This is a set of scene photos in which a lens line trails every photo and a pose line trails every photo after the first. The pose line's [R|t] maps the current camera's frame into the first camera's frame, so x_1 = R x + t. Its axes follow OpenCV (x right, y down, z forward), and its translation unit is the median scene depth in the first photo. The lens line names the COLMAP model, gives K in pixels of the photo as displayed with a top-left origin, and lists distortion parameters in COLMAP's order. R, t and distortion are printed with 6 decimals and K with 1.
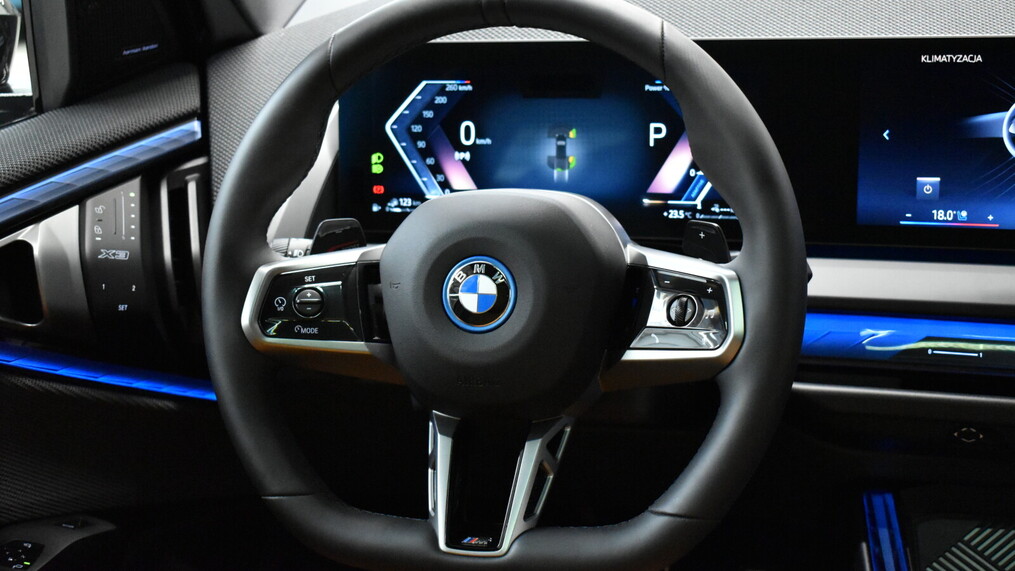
lens RADIAL K [[1473.6, 0, 507.5], [0, 1473.6, 285.5], [0, 0, 1]] dist [-0.020694, 0.023296]
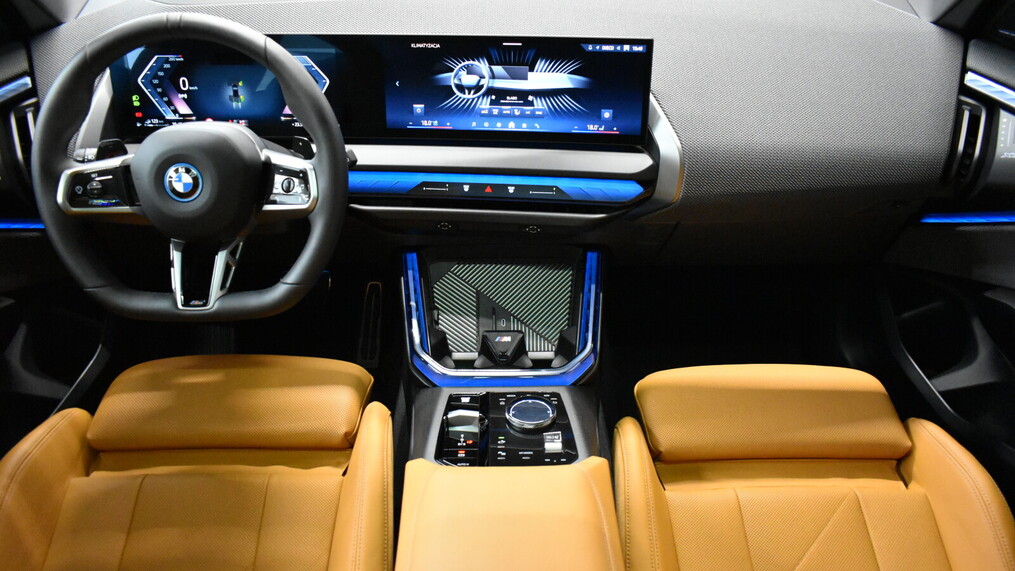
lens RADIAL K [[772.4, 0, 507.5], [0, 772.4, 285.5], [0, 0, 1]] dist [-0.021208, 0.004093]
pose [[0.962508, -0.090986, 0.255539, 0.114684], [0.029701, 0.971753, 0.234124, -0.082857], [-0.269622, -0.217757, 0.938022, -0.115125]]
